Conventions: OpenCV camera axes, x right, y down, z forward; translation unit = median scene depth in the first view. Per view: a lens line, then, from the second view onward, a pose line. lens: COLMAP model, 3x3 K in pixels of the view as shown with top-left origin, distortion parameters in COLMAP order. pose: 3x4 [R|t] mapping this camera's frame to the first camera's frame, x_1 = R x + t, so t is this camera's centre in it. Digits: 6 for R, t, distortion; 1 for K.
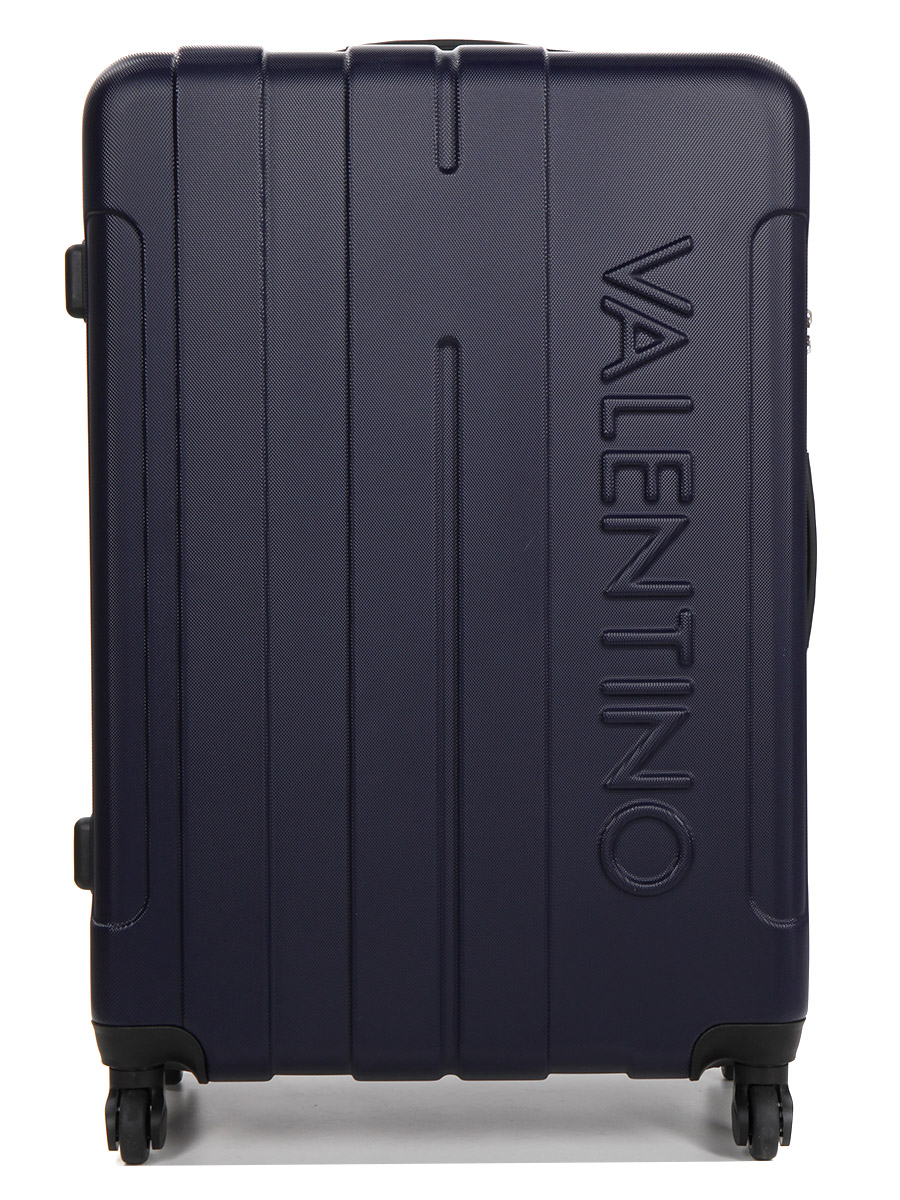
lens RADIAL K [[2341.6, 0, 450.3], [0, 2341.6, 598.9], [0, 0, 1]] dist [-0.040109, 0.000000]
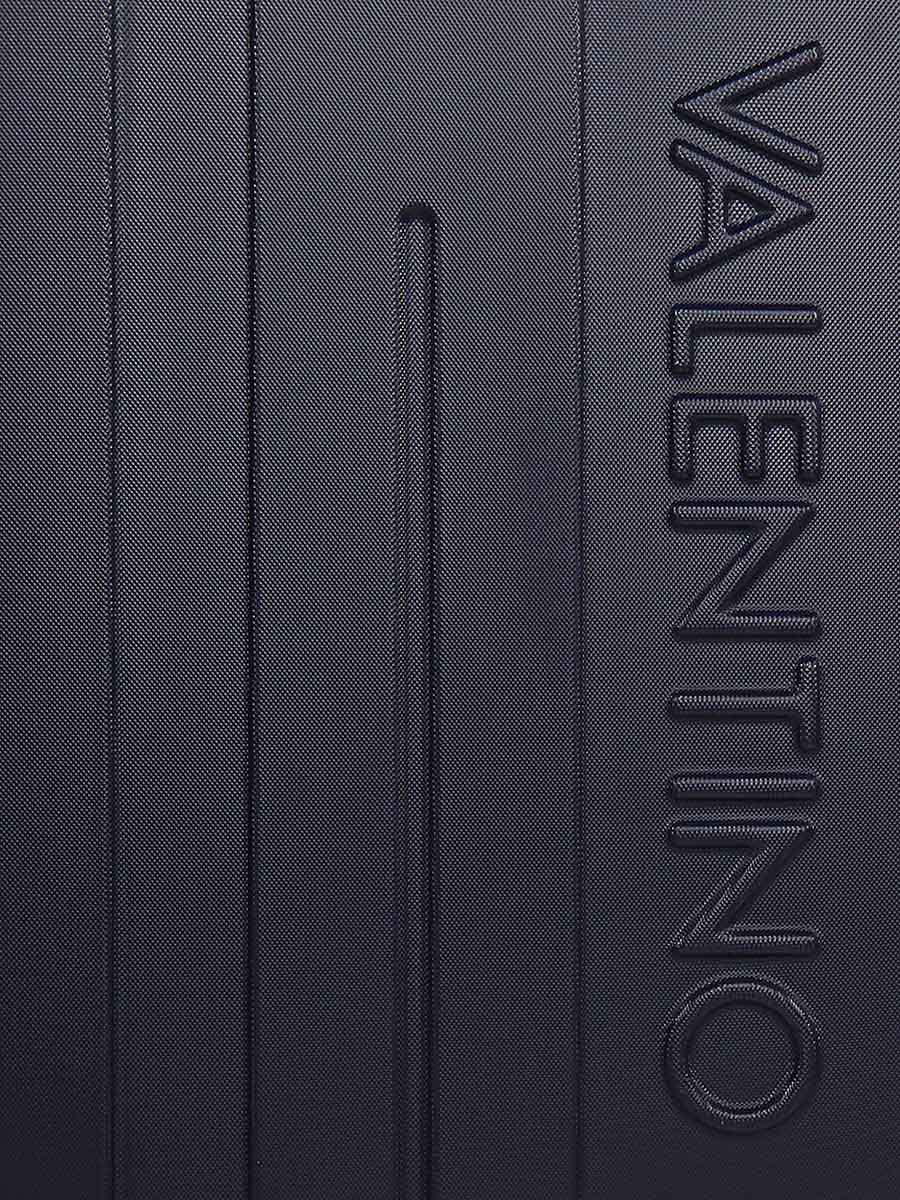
lens RADIAL K [[2341.6, 0, 449.3], [0, 2341.6, 602.3], [0, 0, 1]] dist [-0.040109, 0.000000]
pose [[0.999078, 0.006166, 0.042481, -0.017748], [-0.005480, 0.999853, -0.016238, 0.000482], [-0.042575, 0.015990, 0.998965, 0.399726]]
